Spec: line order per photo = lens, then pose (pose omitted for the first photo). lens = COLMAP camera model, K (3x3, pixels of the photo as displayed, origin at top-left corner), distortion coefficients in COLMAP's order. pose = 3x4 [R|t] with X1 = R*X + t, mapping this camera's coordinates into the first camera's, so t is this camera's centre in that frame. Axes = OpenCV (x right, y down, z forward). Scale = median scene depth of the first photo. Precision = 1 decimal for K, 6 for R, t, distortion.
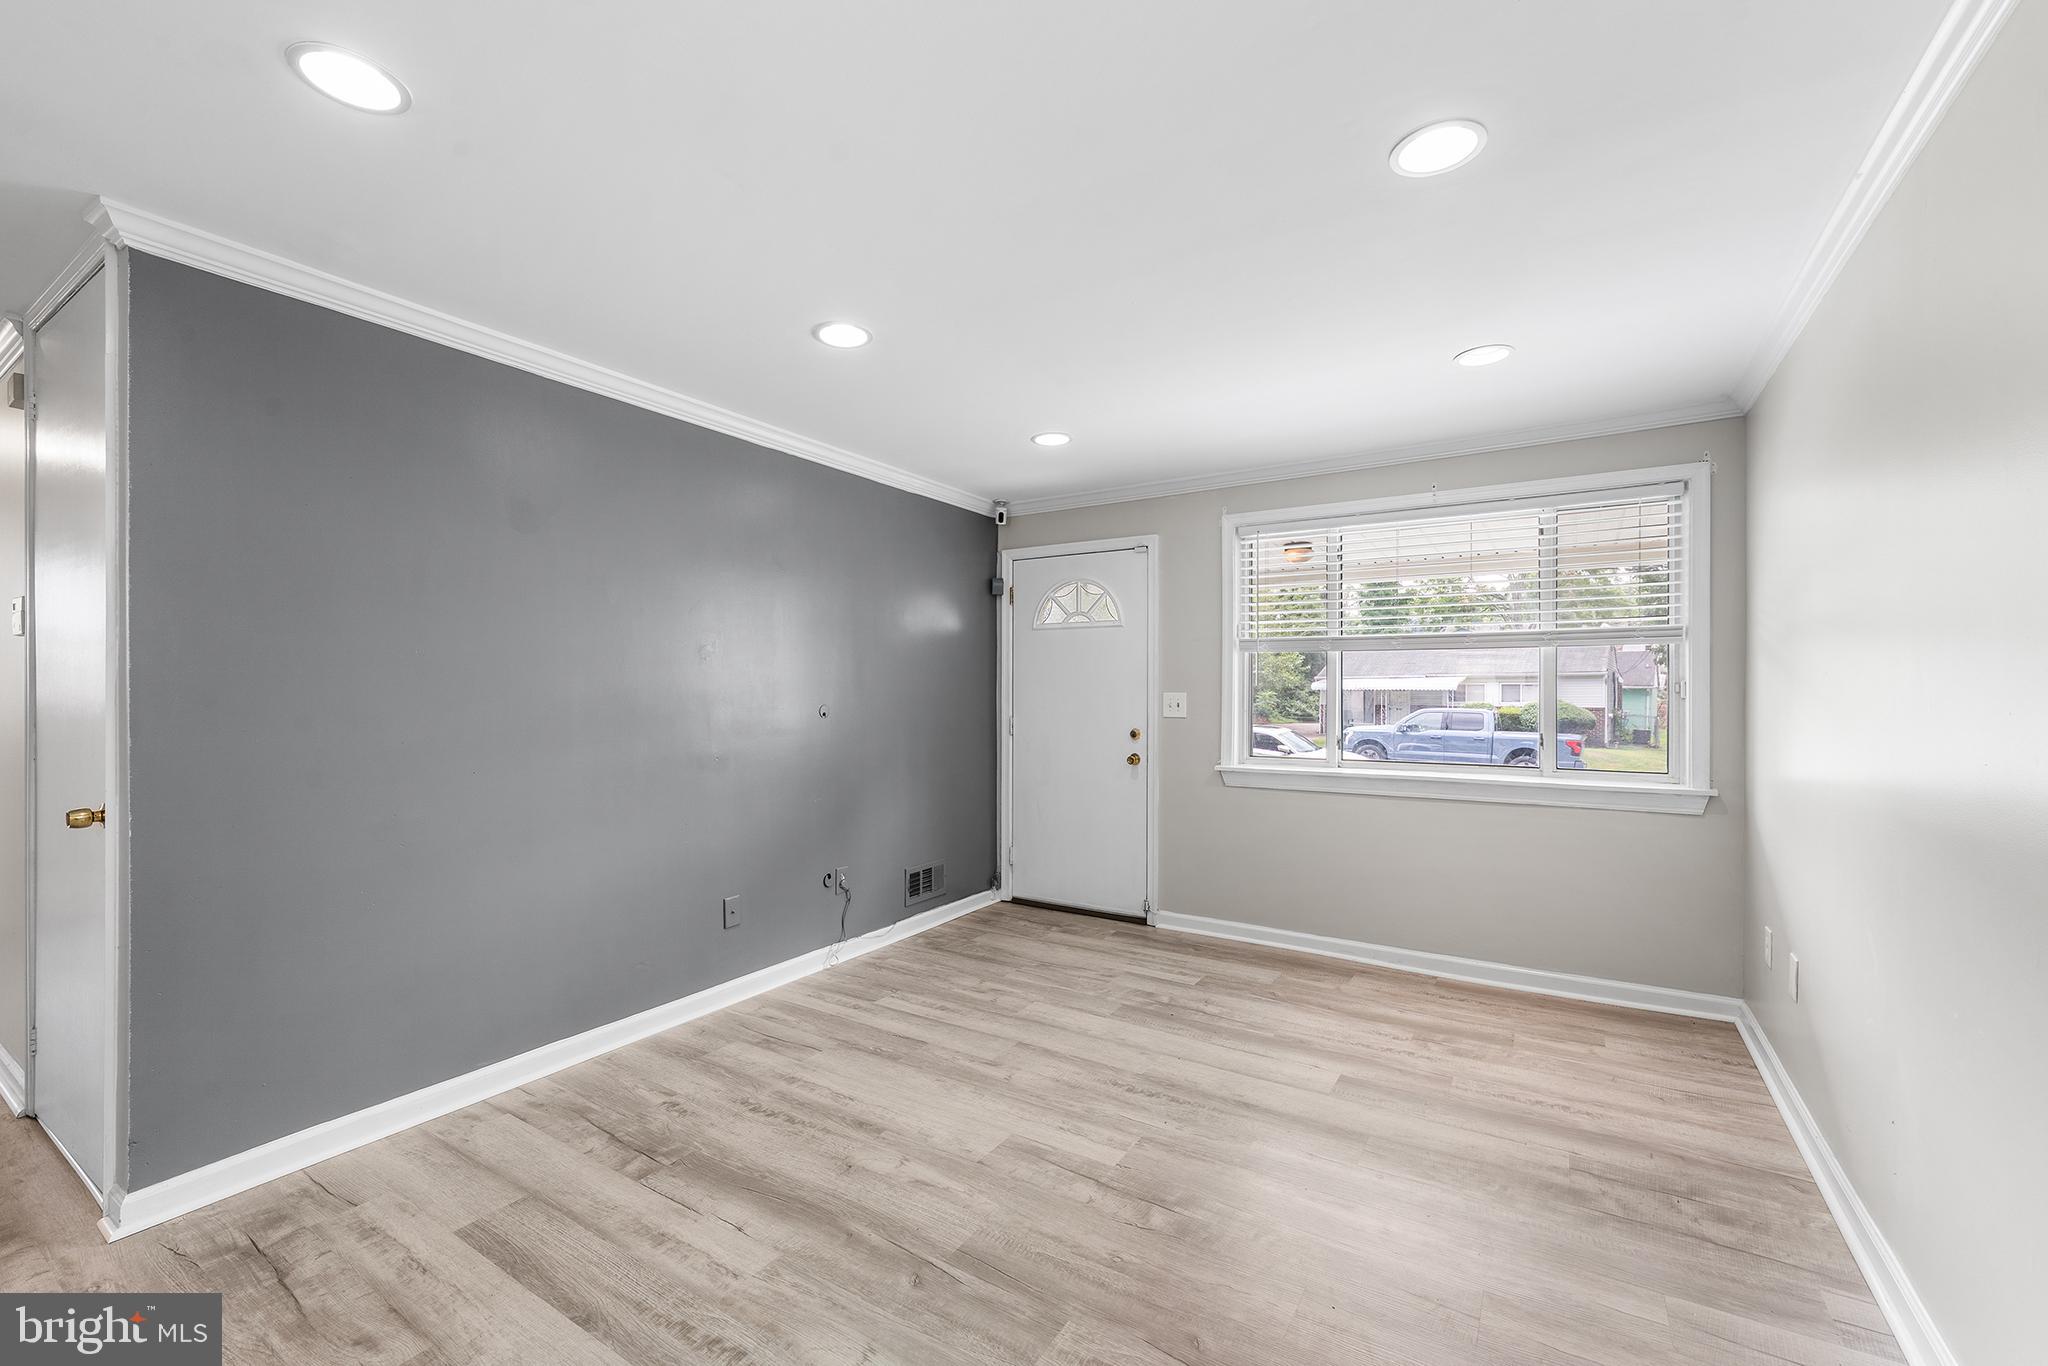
lens RADIAL K [[859.0, 0, 971.7], [0, 859.0, 669.3], [0, 0, 1]] dist [-0.004268, -0.001699]
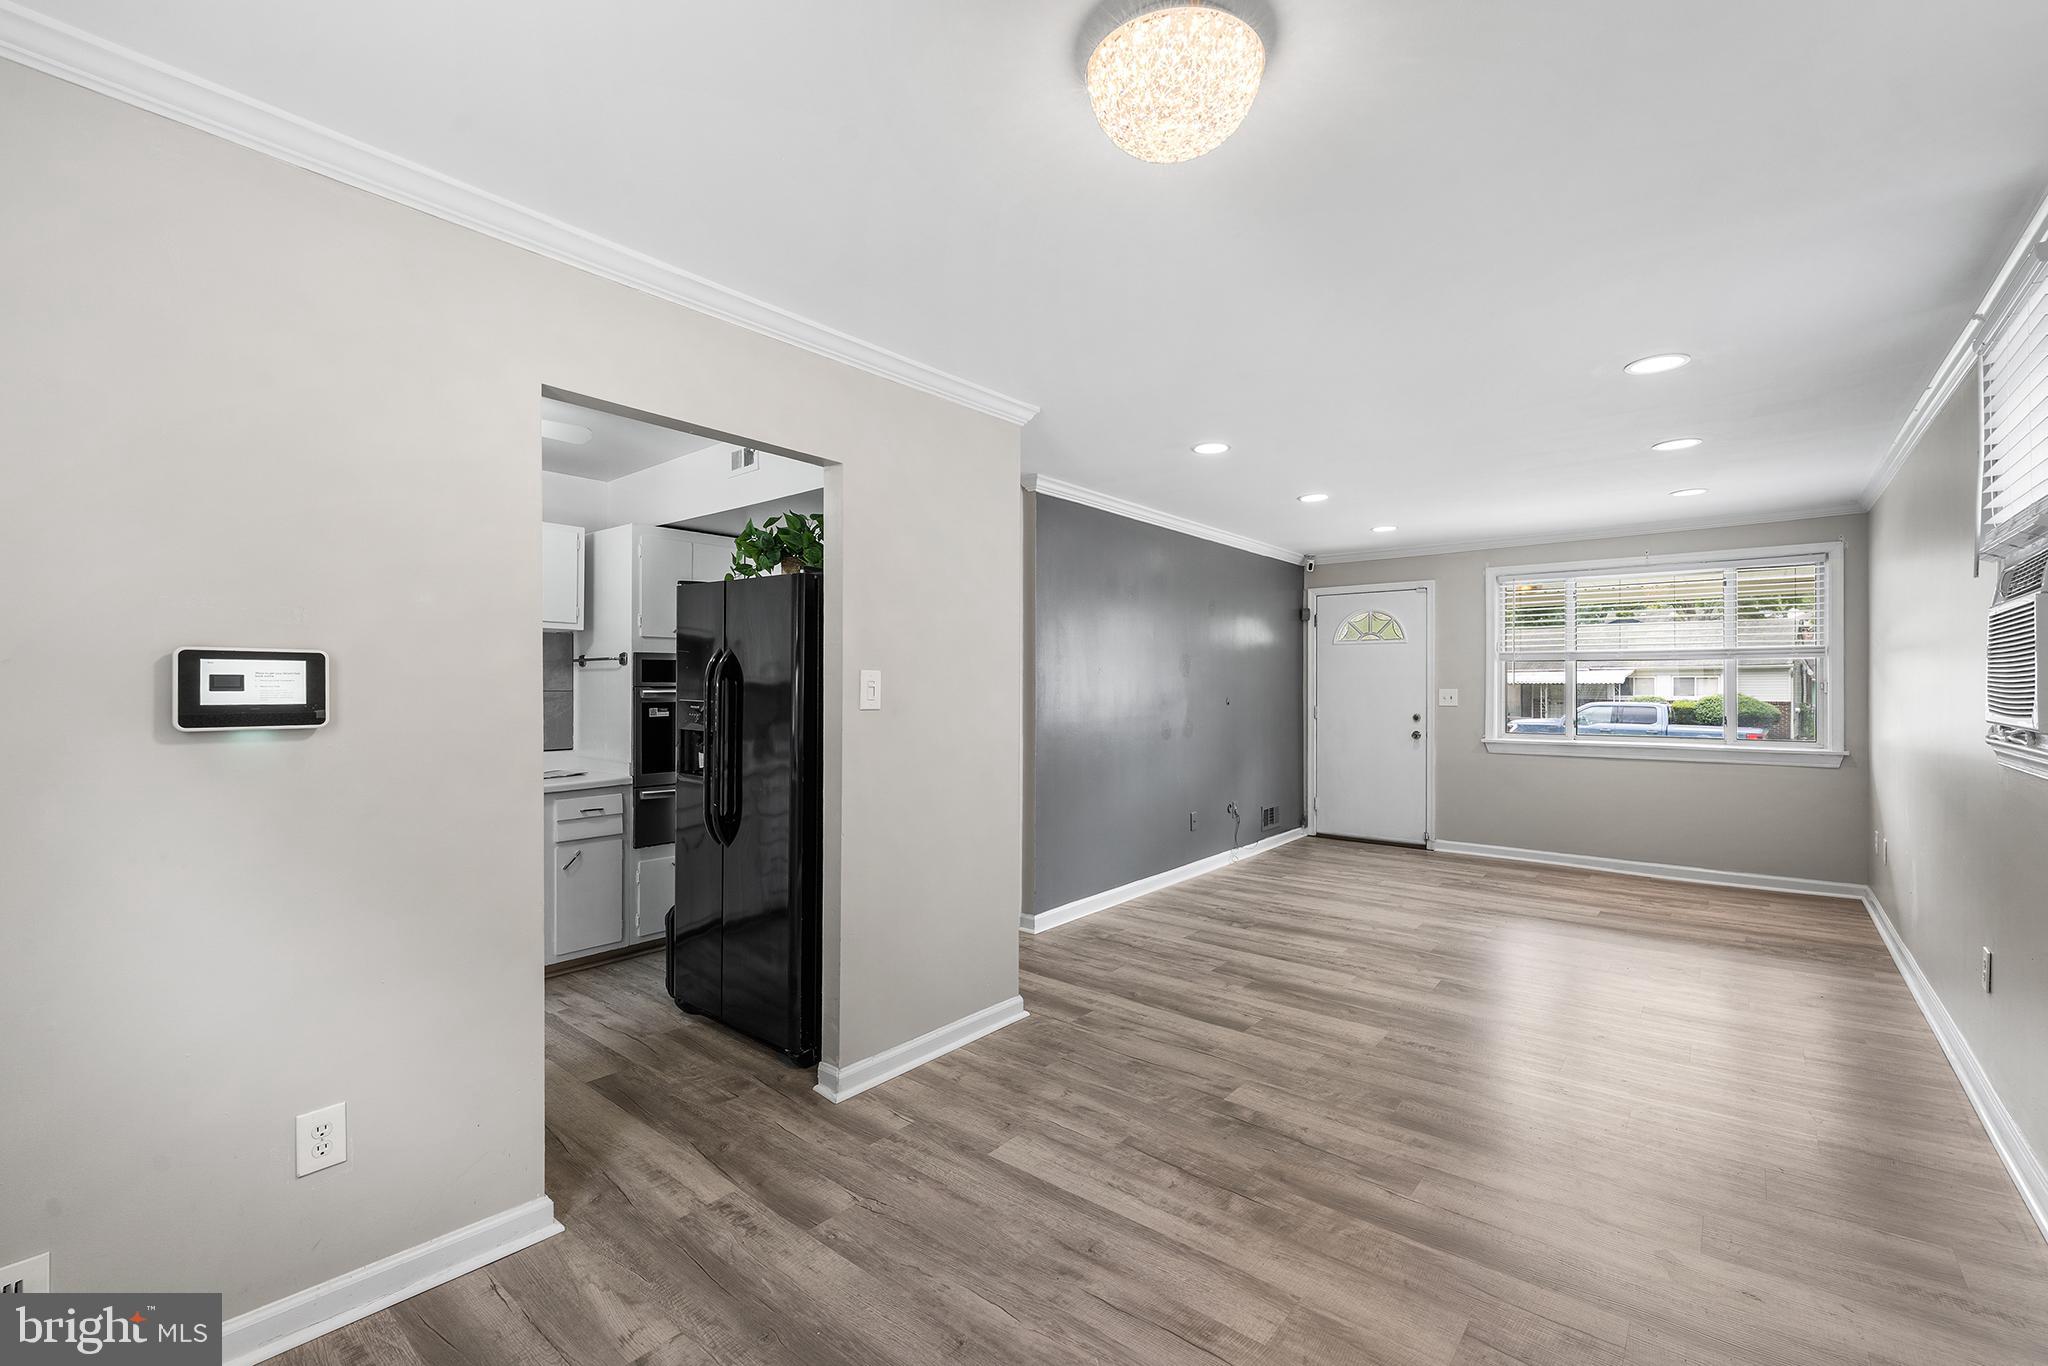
lens RADIAL K [[859.0, 0, 979.1], [0, 859.0, 664.8], [0, 0, 1]] dist [-0.004268, -0.001699]
pose [[0.992149, -0.004291, -0.124991, -0.383172], [0.004542, 0.999988, 0.001726, -0.020632], [0.124983, -0.002280, 0.992156, -0.560270]]
